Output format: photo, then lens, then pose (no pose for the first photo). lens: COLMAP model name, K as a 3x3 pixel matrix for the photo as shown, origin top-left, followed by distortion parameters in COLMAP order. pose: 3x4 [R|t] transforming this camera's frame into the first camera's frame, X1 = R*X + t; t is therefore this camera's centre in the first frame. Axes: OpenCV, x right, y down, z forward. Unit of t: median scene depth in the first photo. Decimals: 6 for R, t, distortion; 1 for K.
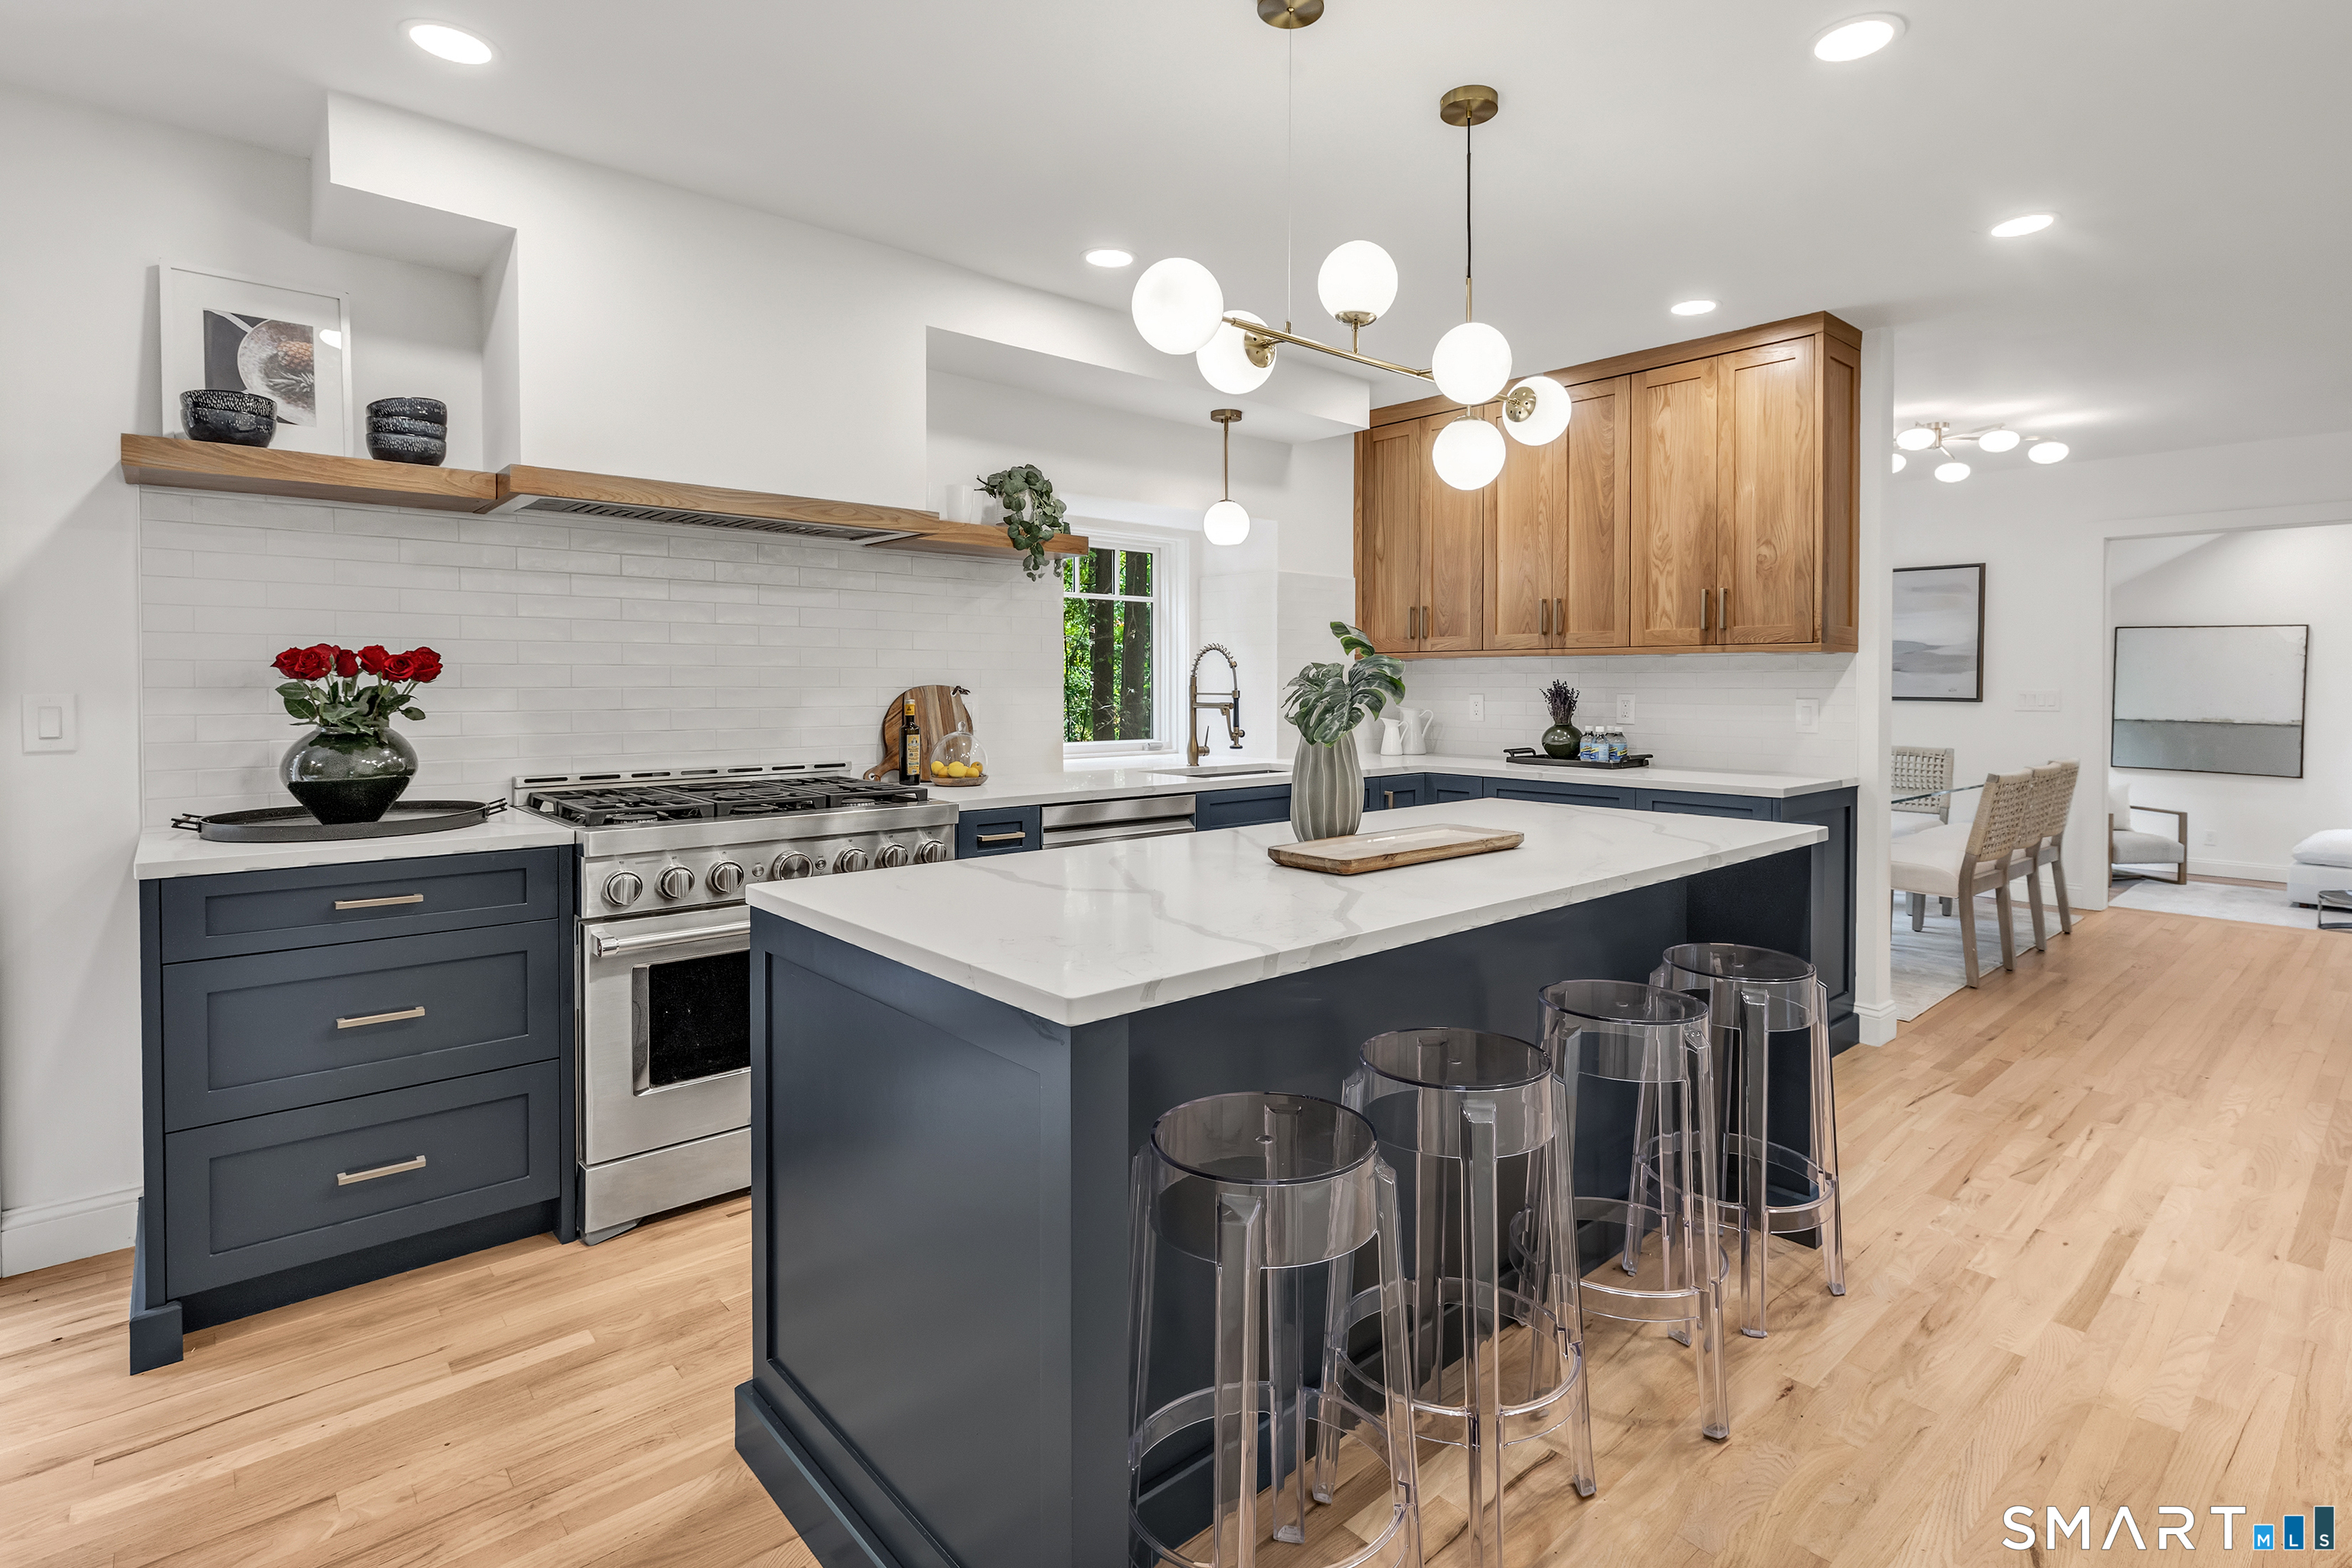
lens RADIAL K [[1149.4, 0, 1195.6], [0, 1149.4, 695.1], [0, 0, 1]] dist [-0.004045, -0.000276]
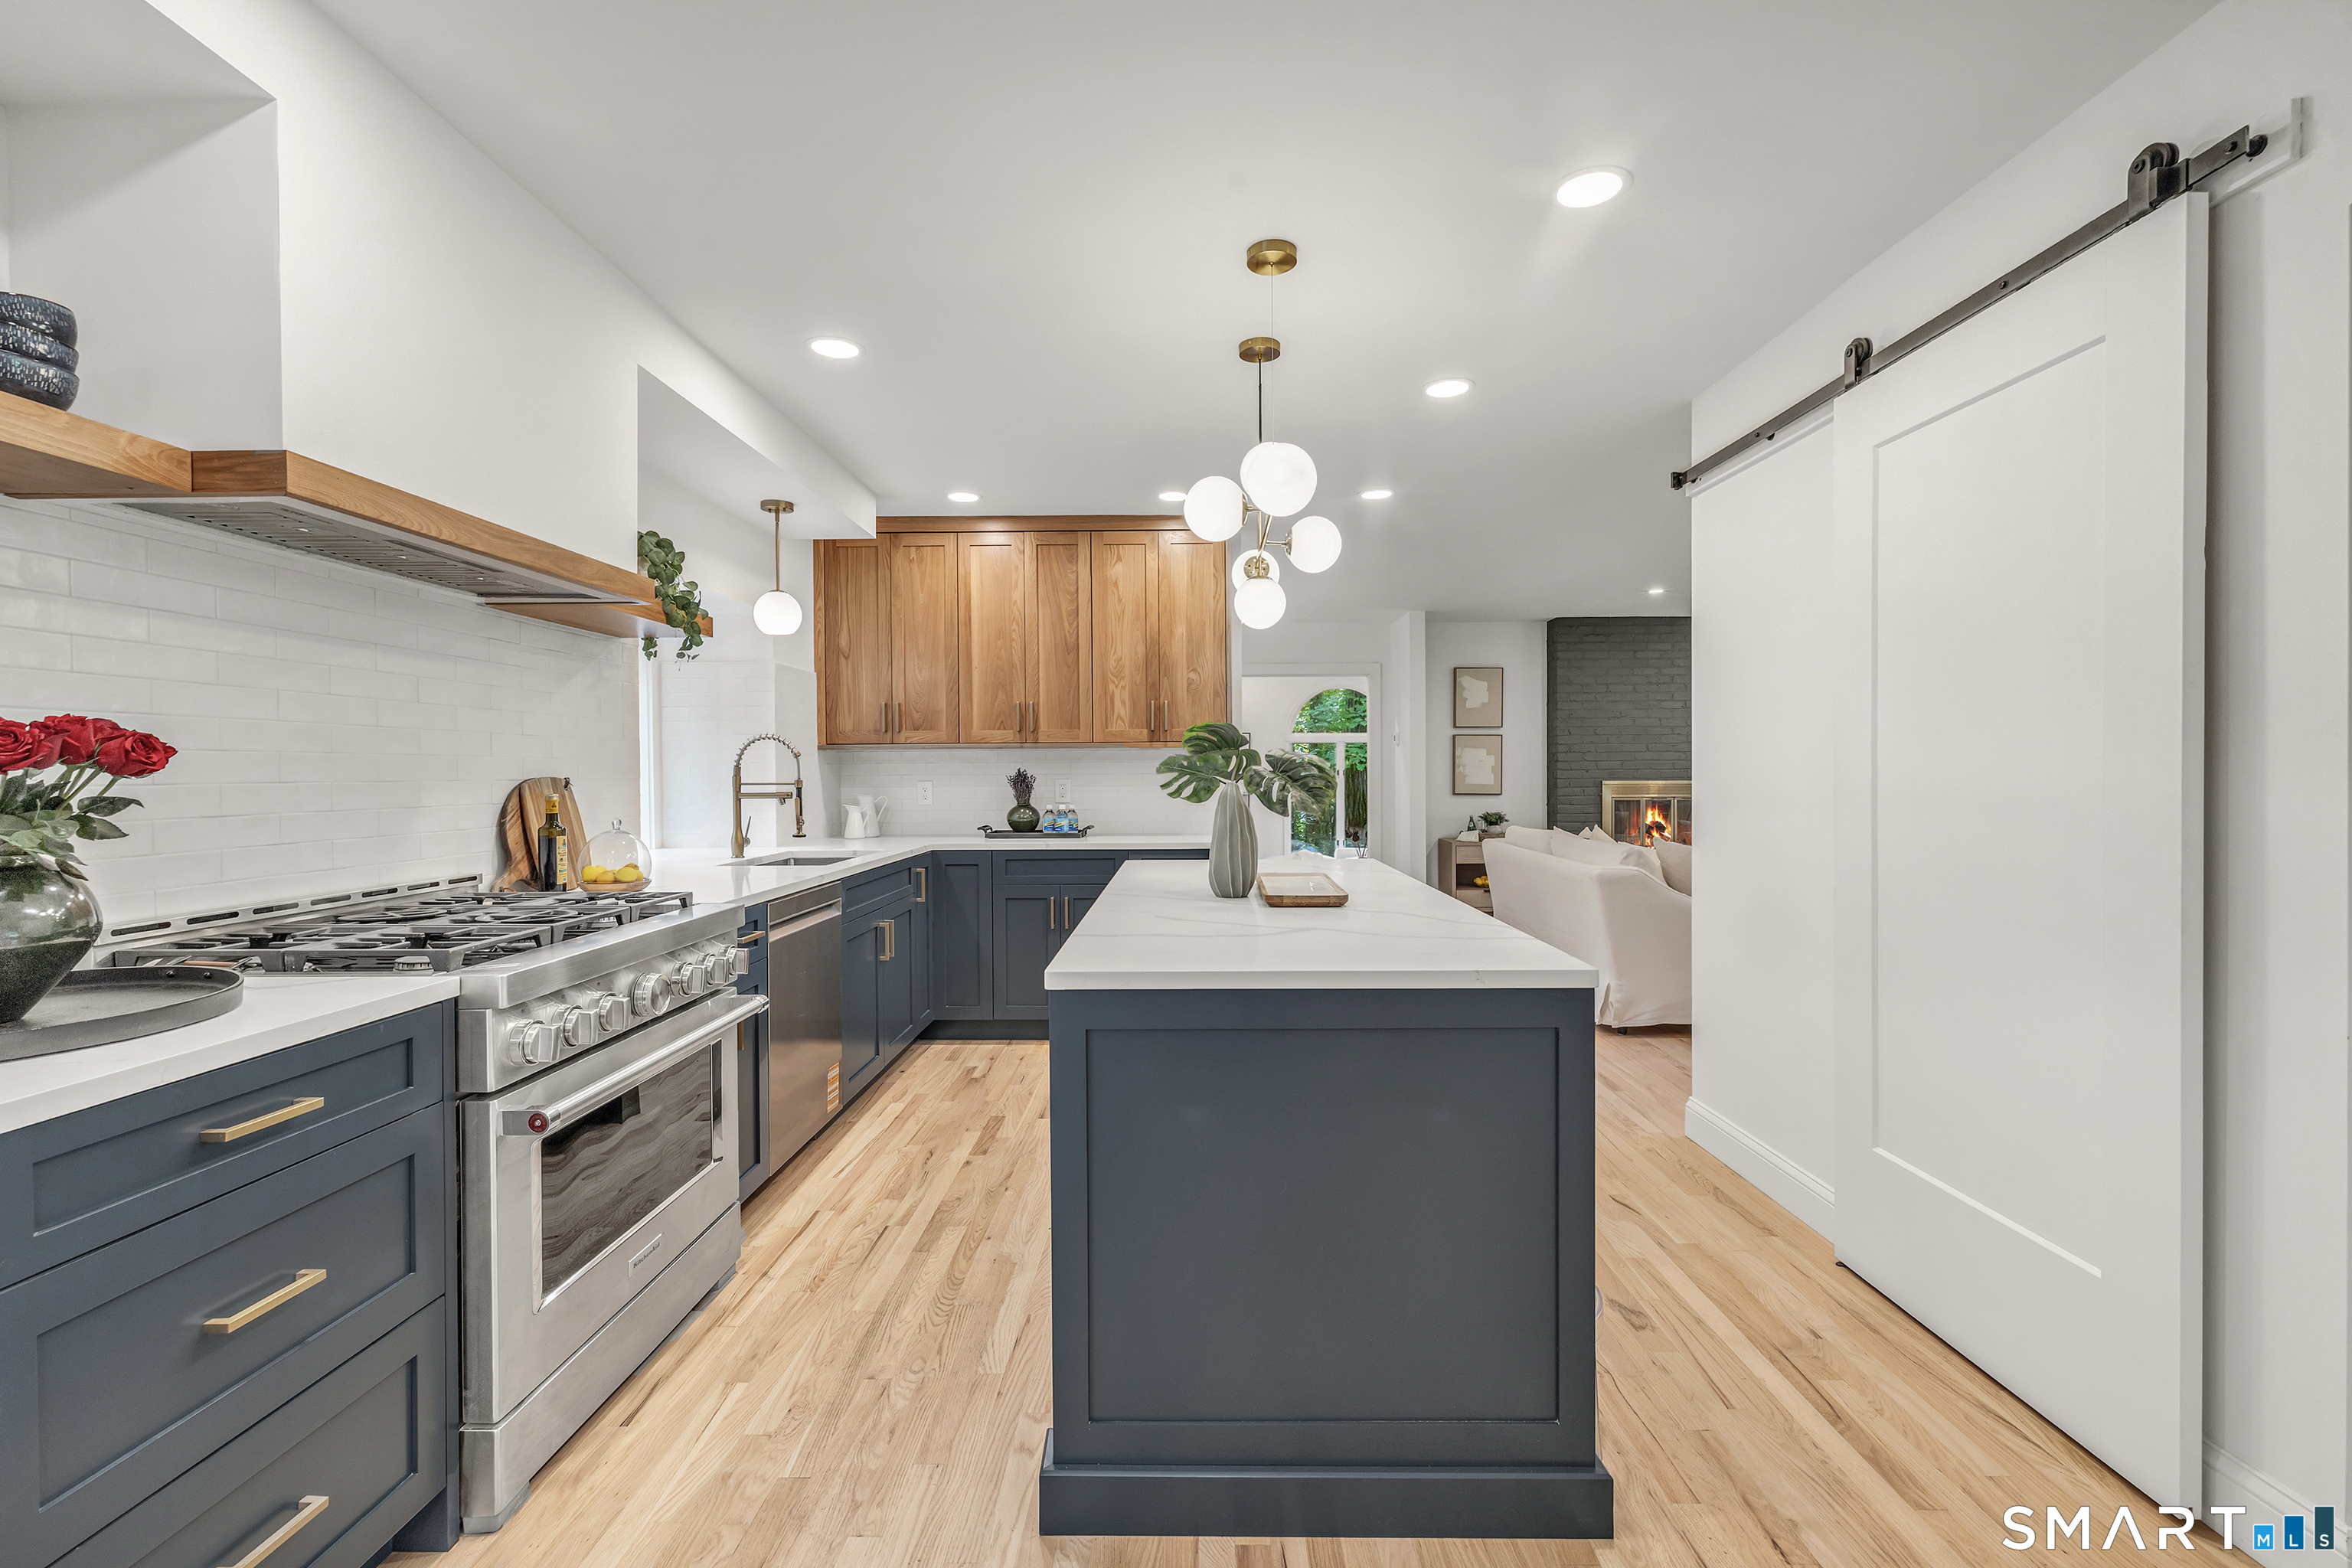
lens RADIAL K [[1053.0, 0, 1185.7], [0, 1053.0, 776.9], [0, 0, 1]] dist [-0.003727, -0.000185]
pose [[0.676575, -0.010394, 0.736301, -0.420499], [0.015440, 0.999881, -0.000073, -0.001370], [-0.736212, 0.011418, 0.676655, 0.119825]]
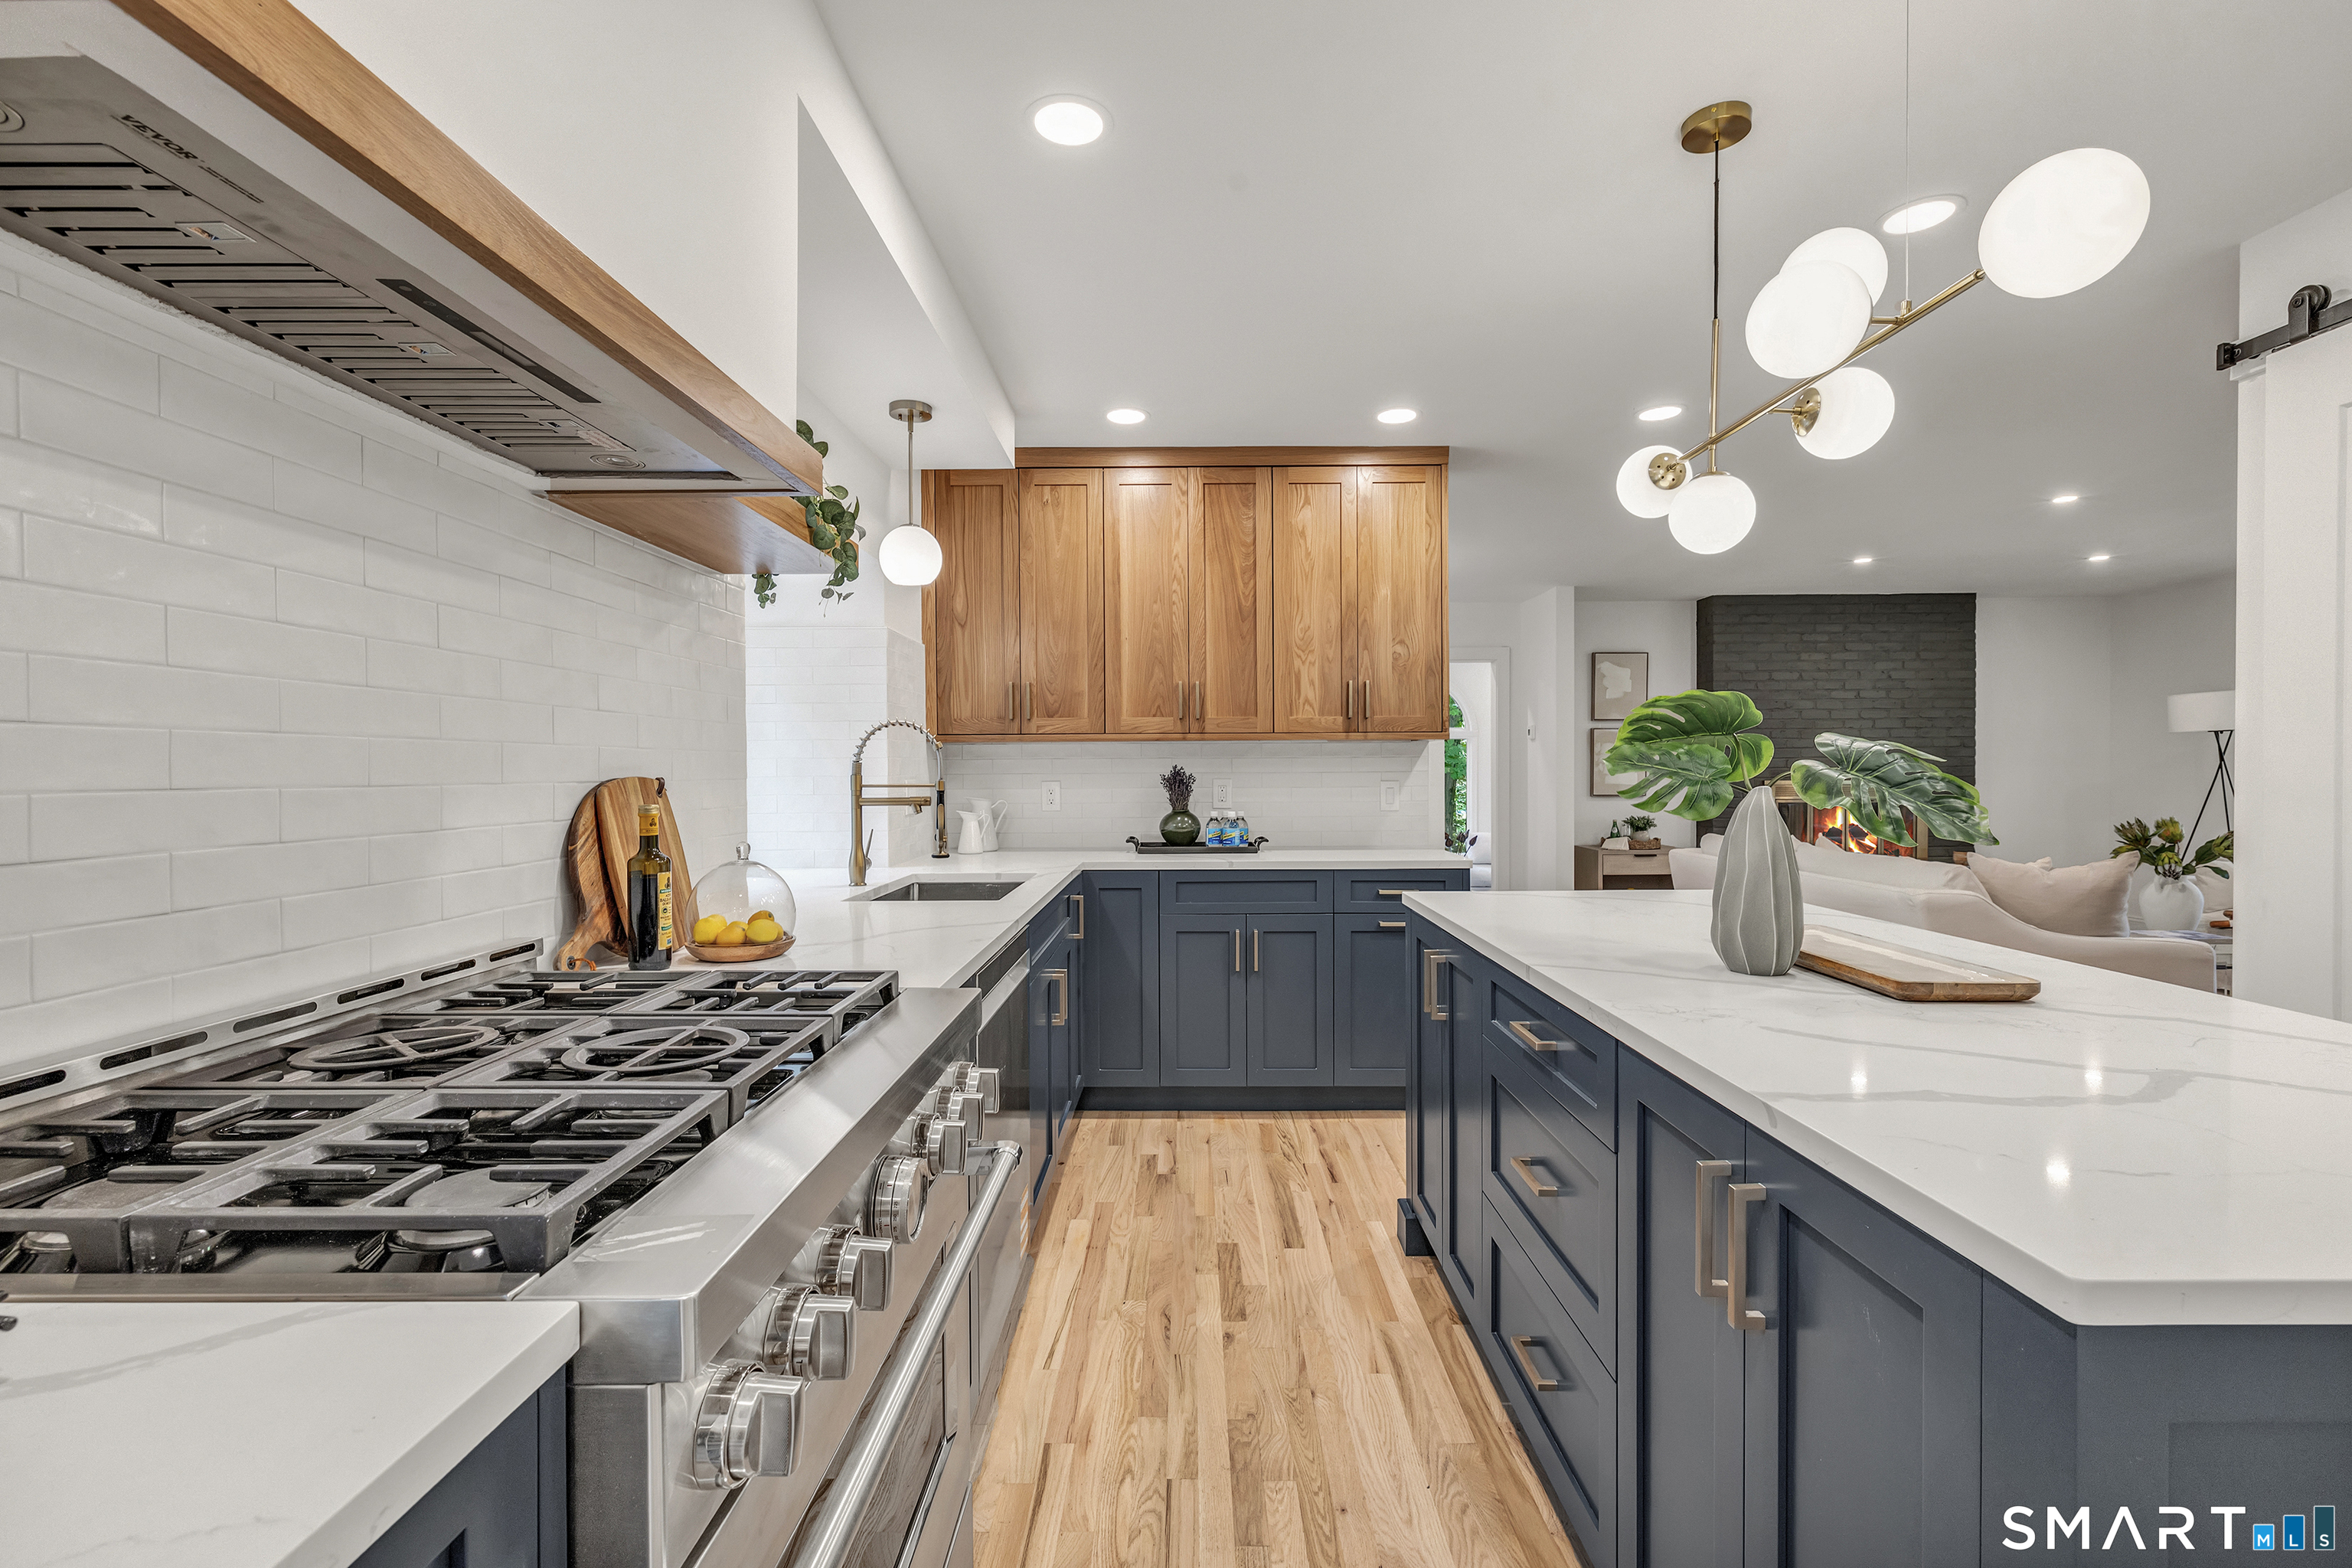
lens RADIAL K [[1053.0, 0, 1185.7], [0, 1053.0, 776.9], [0, 0, 1]] dist [-0.003727, -0.000185]
pose [[0.673972, -0.011091, 0.738674, -0.367283], [0.014715, 0.999890, 0.001586, -0.005184], [-0.738610, 0.009800, 0.674061, 0.419681]]
